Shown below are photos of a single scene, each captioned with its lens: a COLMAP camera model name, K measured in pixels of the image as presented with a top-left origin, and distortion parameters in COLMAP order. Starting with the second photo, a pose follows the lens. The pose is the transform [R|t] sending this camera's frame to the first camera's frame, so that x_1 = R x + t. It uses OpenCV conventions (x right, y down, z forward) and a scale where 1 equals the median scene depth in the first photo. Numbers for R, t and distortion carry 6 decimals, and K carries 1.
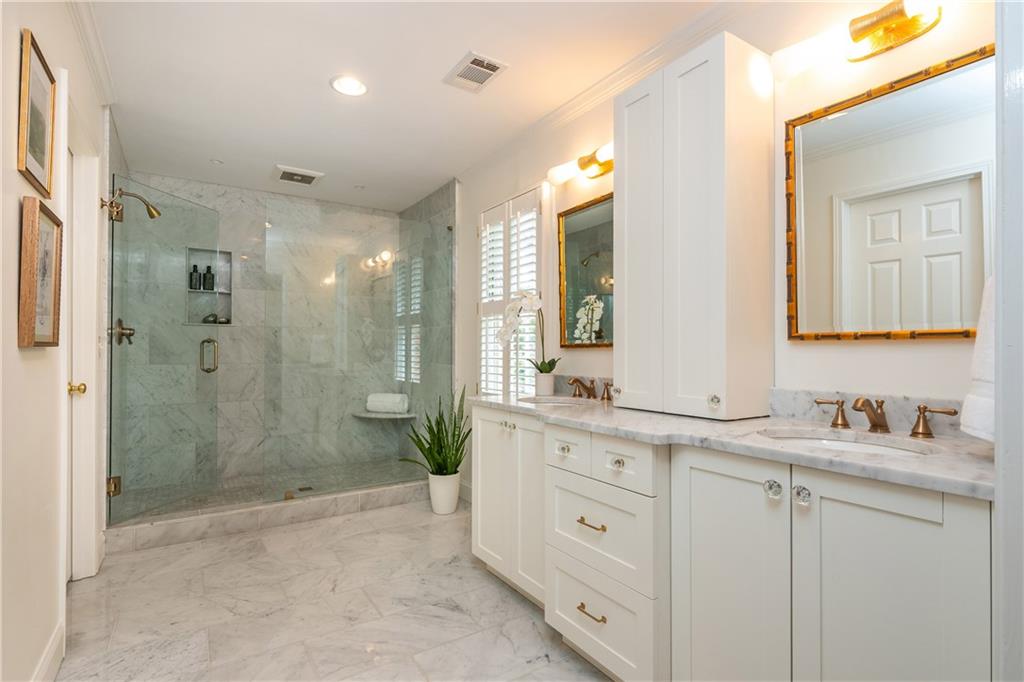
lens RADIAL K [[495.3, 0, 512.3], [0, 495.3, 339.0], [0, 0, 1]] dist [0.002002, -0.001234]
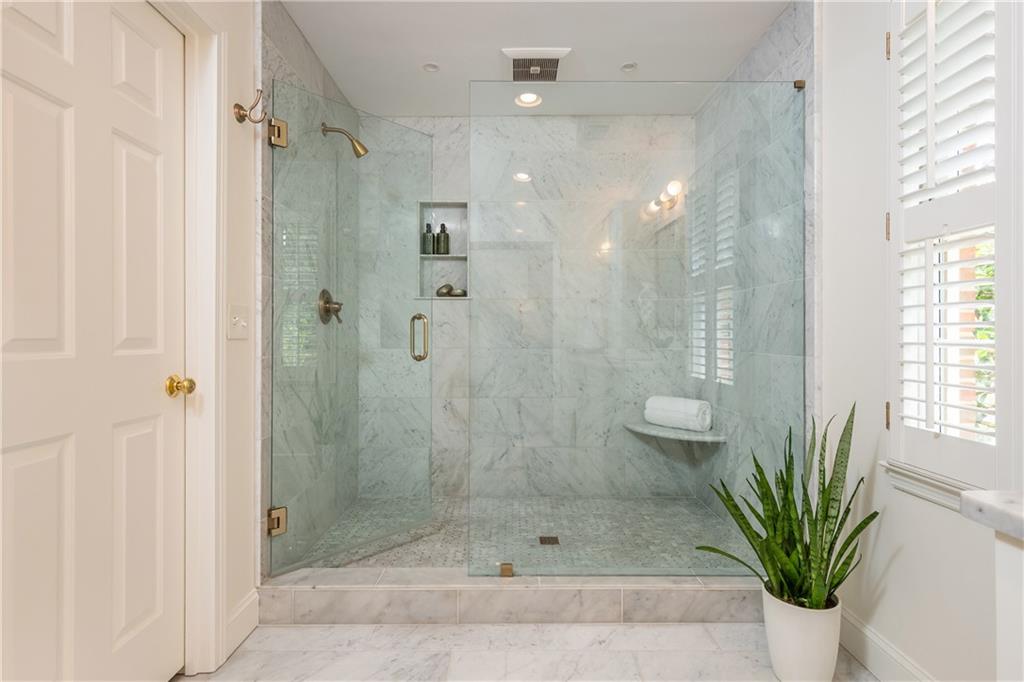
lens RADIAL K [[495.3, 0, 512.3], [0, 495.3, 339.0], [0, 0, 1]] dist [0.002002, -0.001234]
pose [[0.836550, 0.002373, -0.547886, -0.090821], [0.015860, 0.999467, 0.028545, 0.014732], [0.547662, -0.032568, 0.836066, 0.399690]]
